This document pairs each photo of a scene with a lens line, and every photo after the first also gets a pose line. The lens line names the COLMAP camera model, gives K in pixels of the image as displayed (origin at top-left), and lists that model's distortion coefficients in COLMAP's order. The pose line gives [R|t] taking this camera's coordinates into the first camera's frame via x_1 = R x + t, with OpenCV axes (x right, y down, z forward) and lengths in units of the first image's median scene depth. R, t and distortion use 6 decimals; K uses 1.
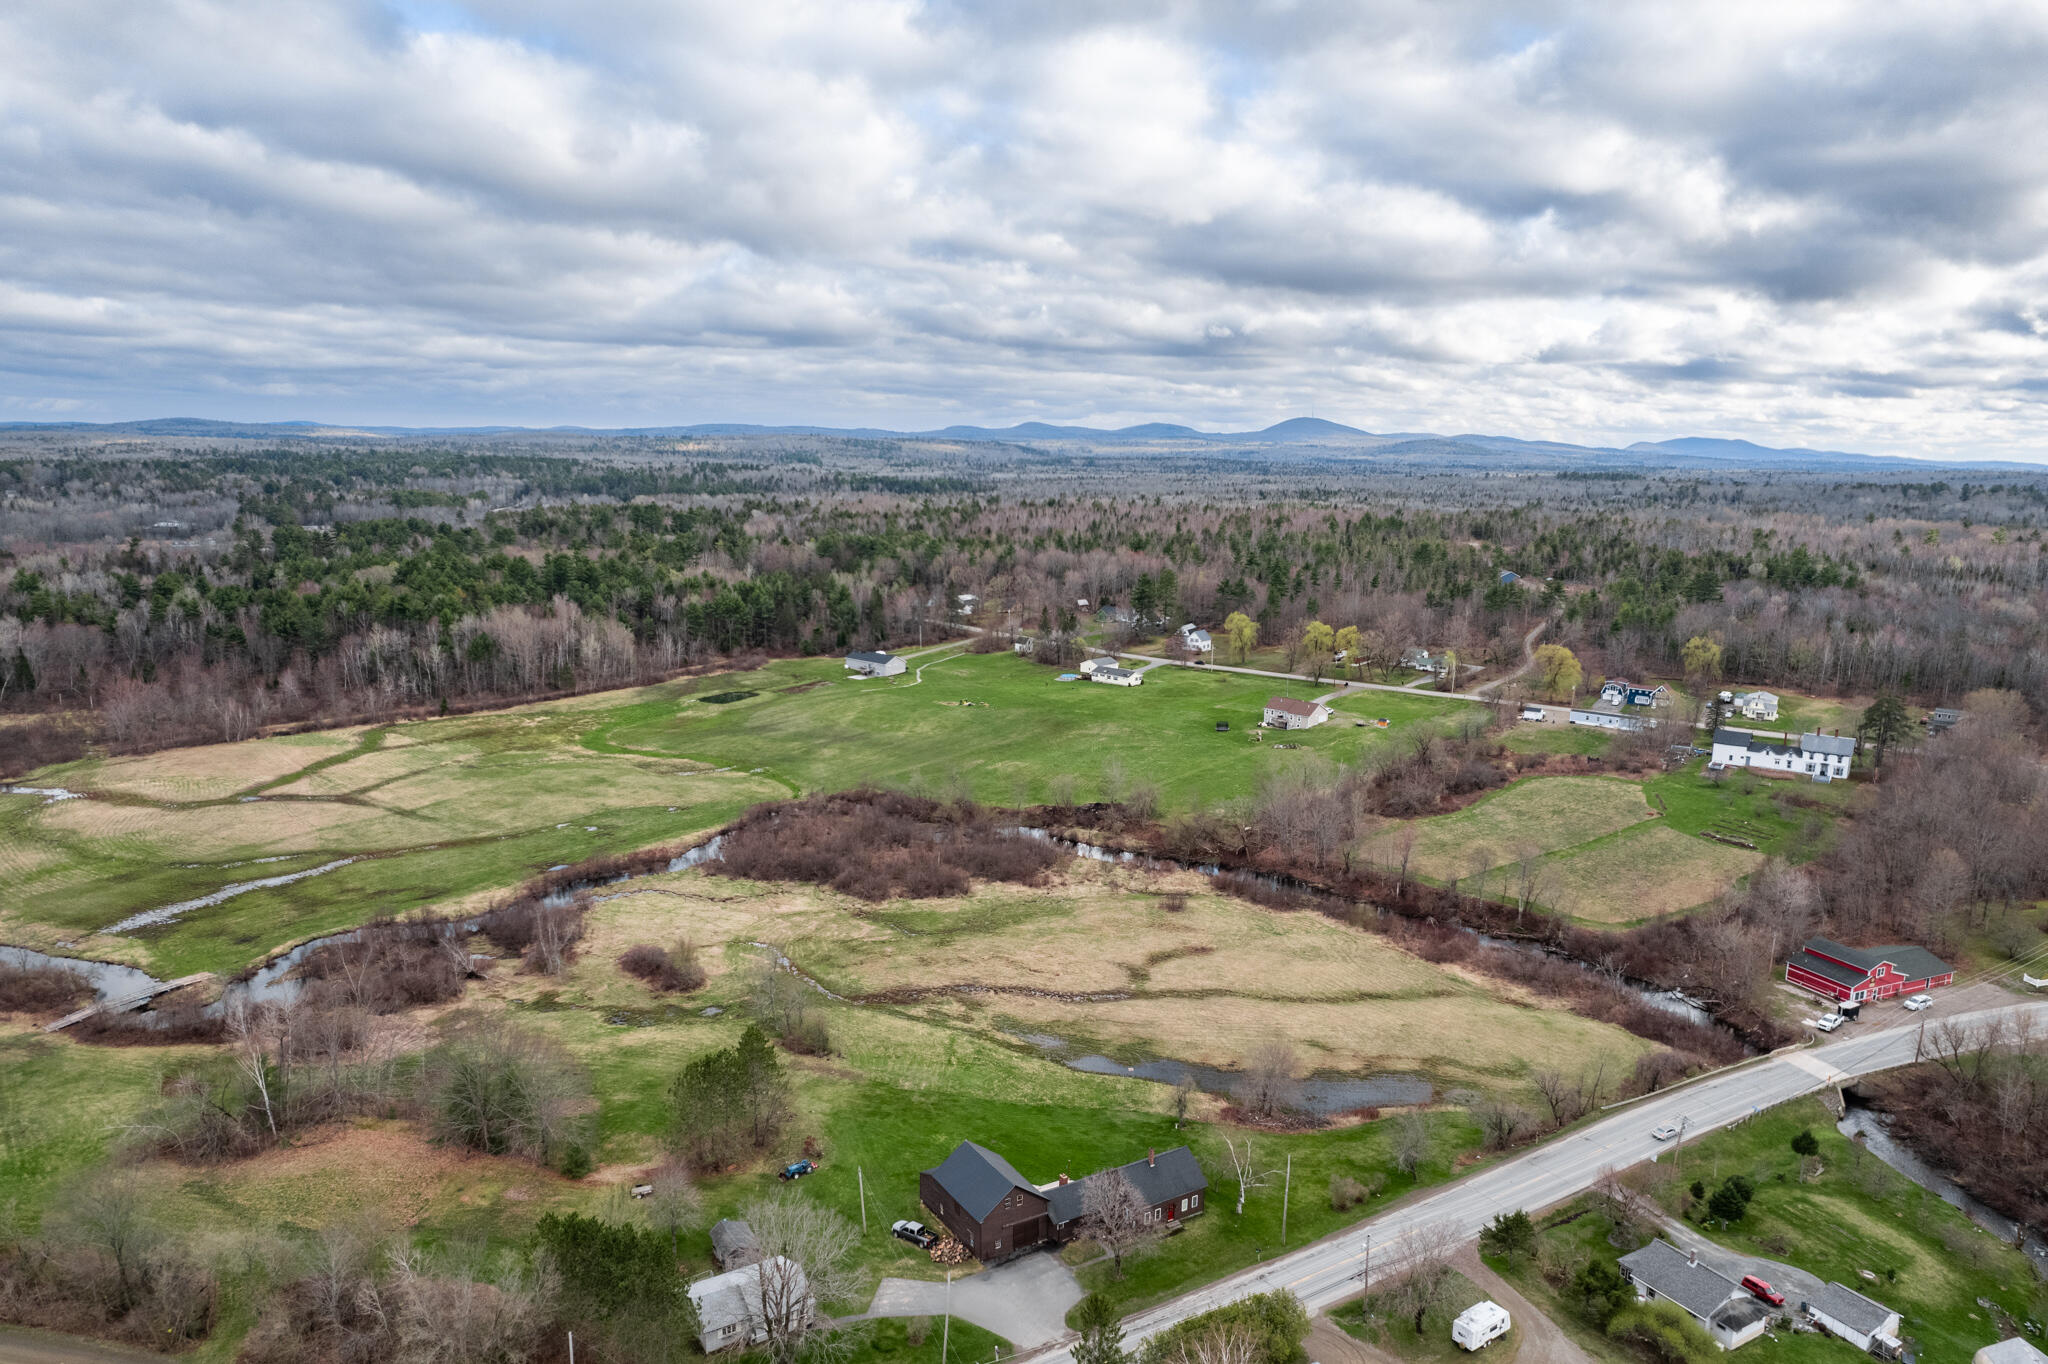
lens RADIAL K [[1336.7, 0, 1032.7], [0, 1336.7, 687.9], [0, 0, 1]] dist [-0.044250, 0.004787]
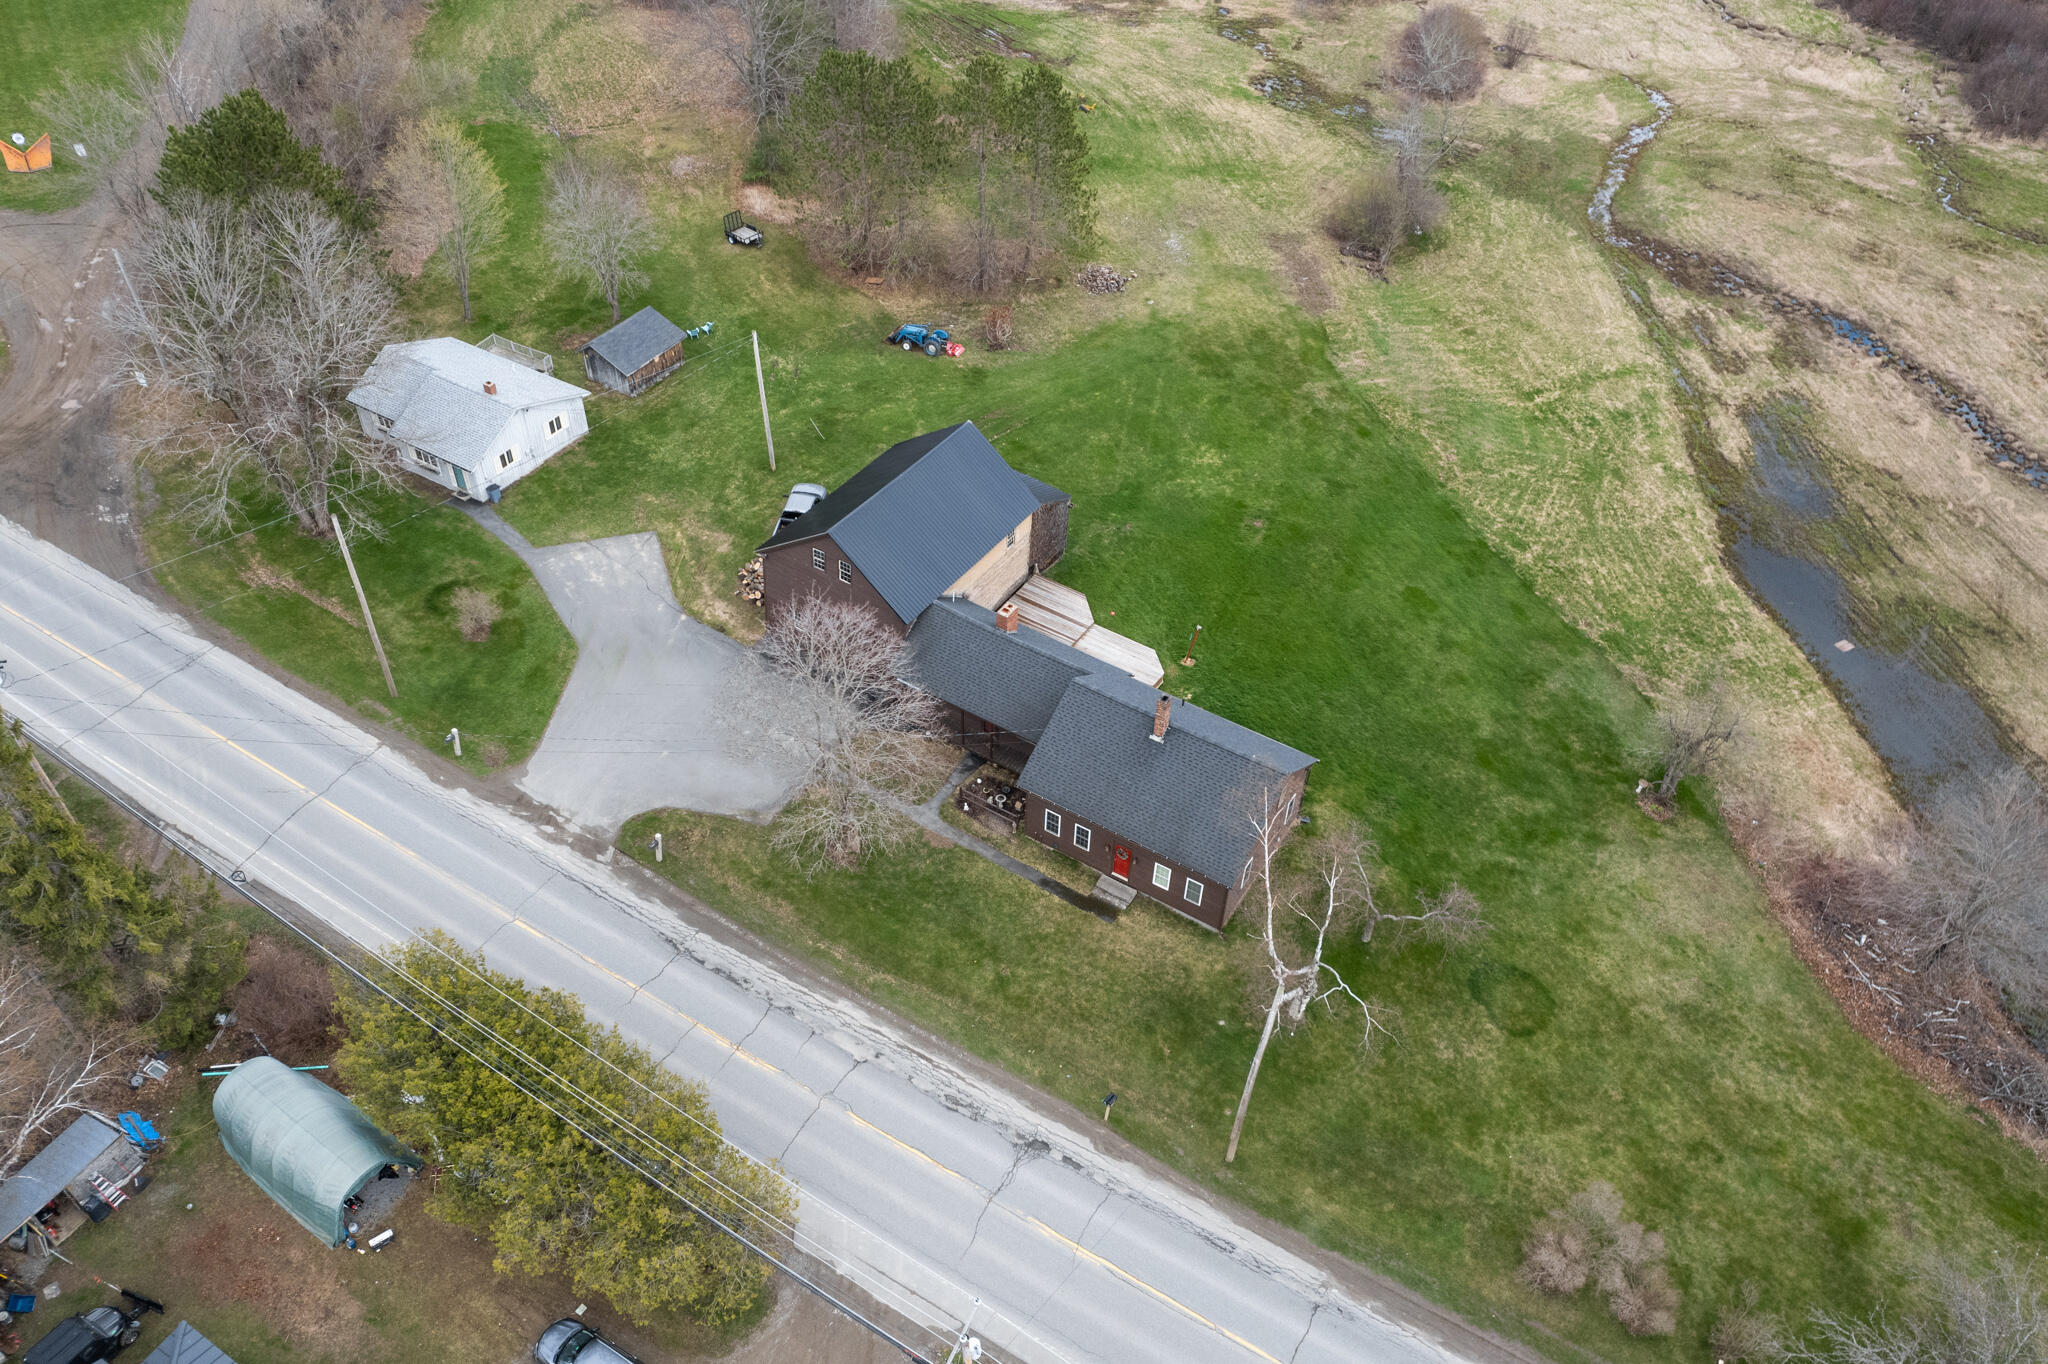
lens RADIAL K [[1510.4, 0, 1028.3], [0, 1510.4, 679.6], [0, 0, 1]] dist [-0.078045, 0.062970]
pose [[0.438030, 0.609637, -0.660661, 0.217533], [-0.181736, 0.779795, 0.599076, 0.070720], [0.880399, -0.142347, 0.452366, 0.511339]]
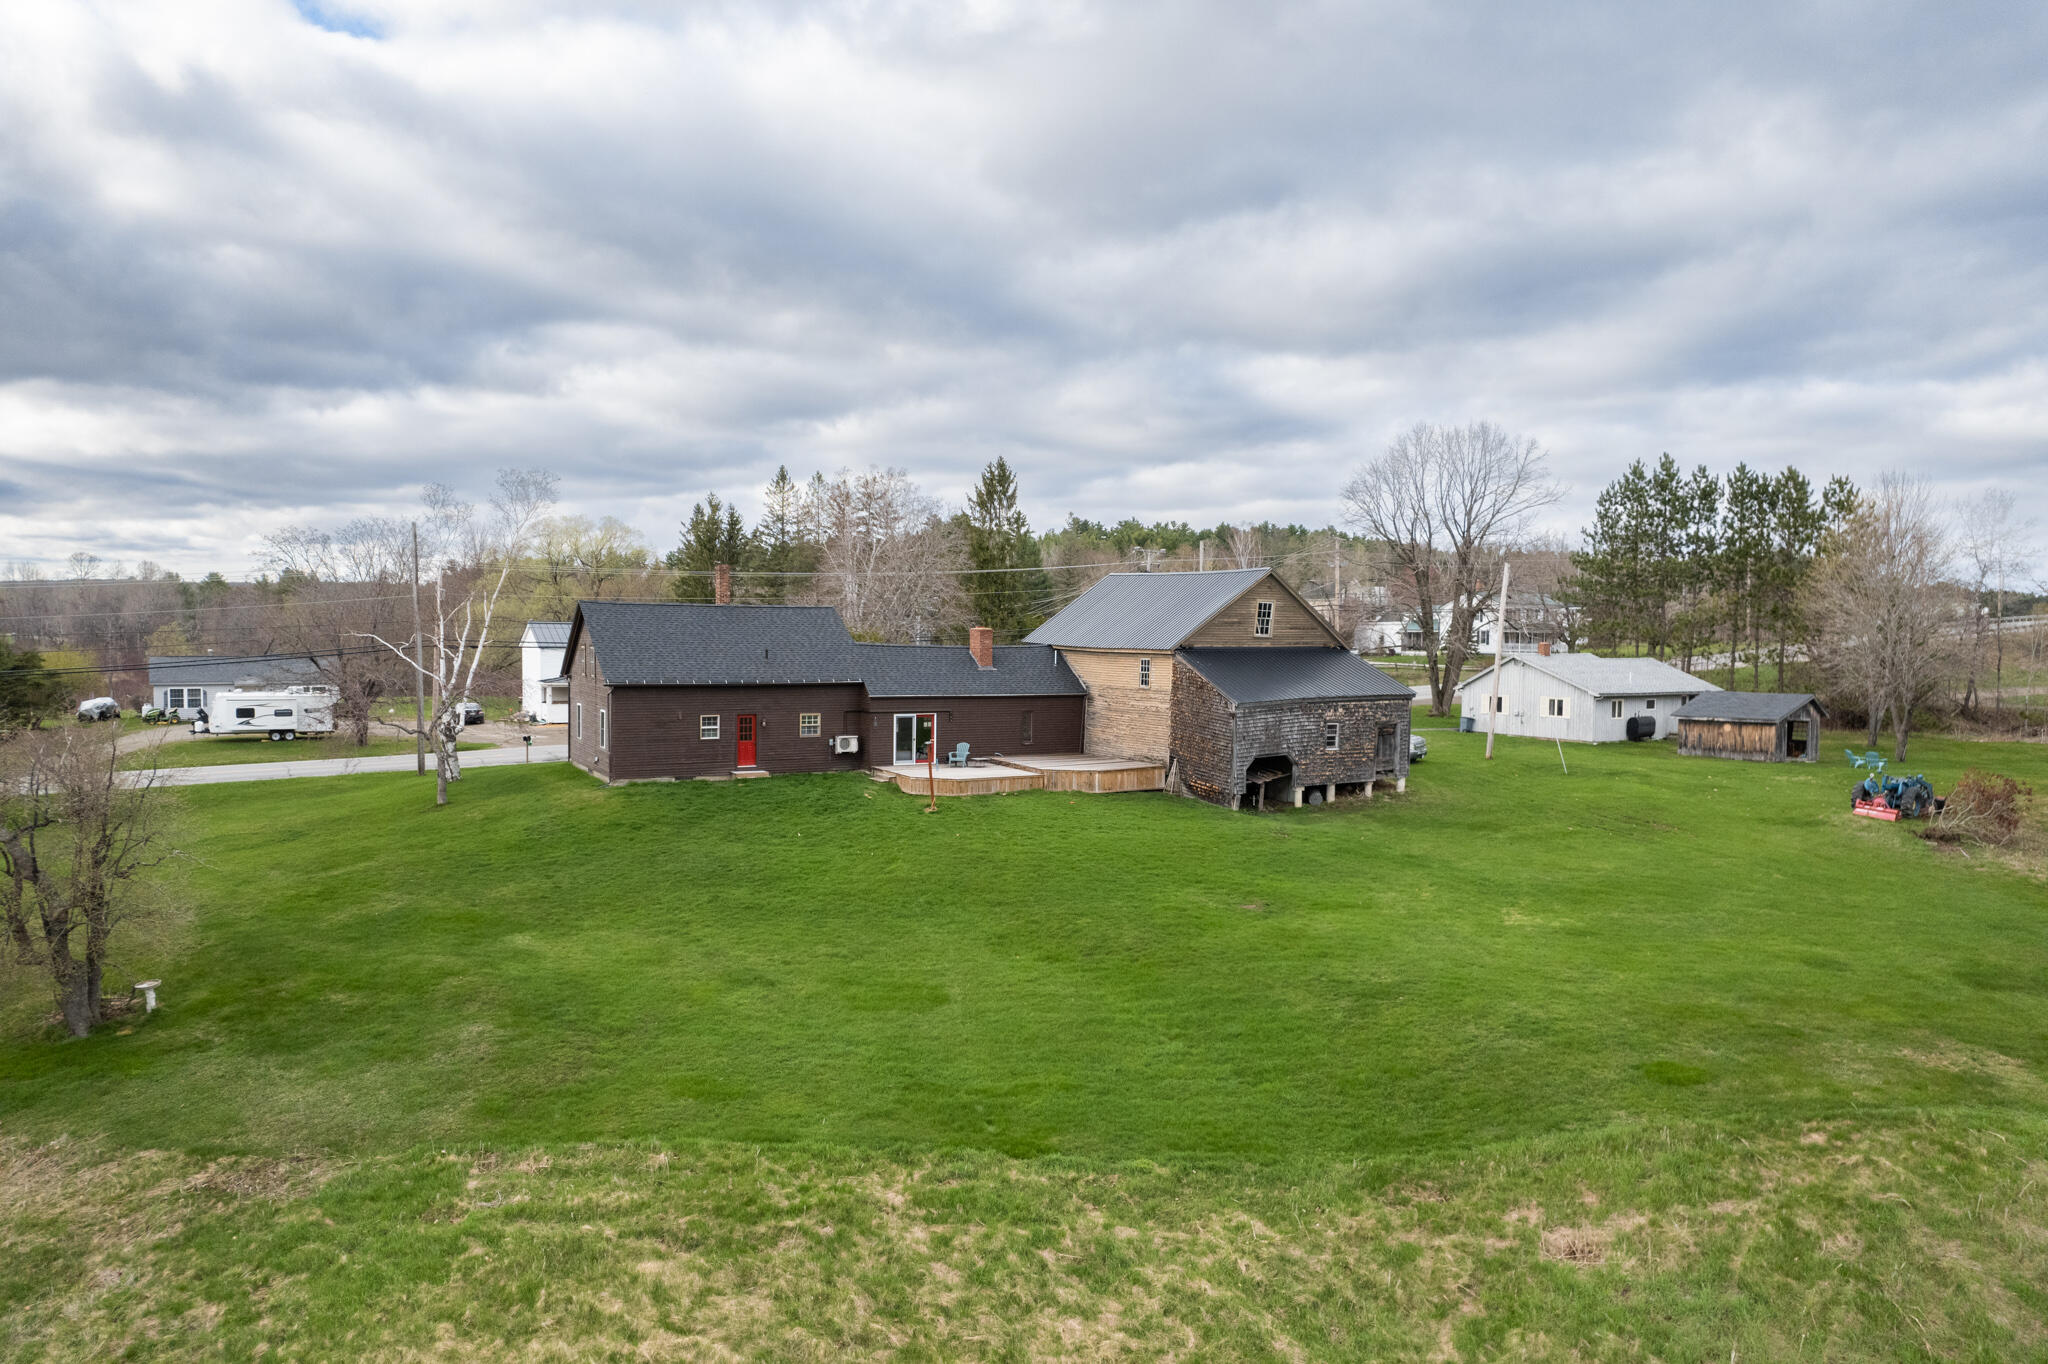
lens RADIAL K [[1304.7, 0, 1016.5], [0, 1304.7, 698.1], [0, 0, 1]] dist [-0.056163, 0.000290]
pose [[-0.998469, -0.036667, 0.041423, -0.001054], [-0.025946, 0.971710, 0.234750, 0.193975], [-0.048859, 0.233315, -0.971173, 0.863852]]
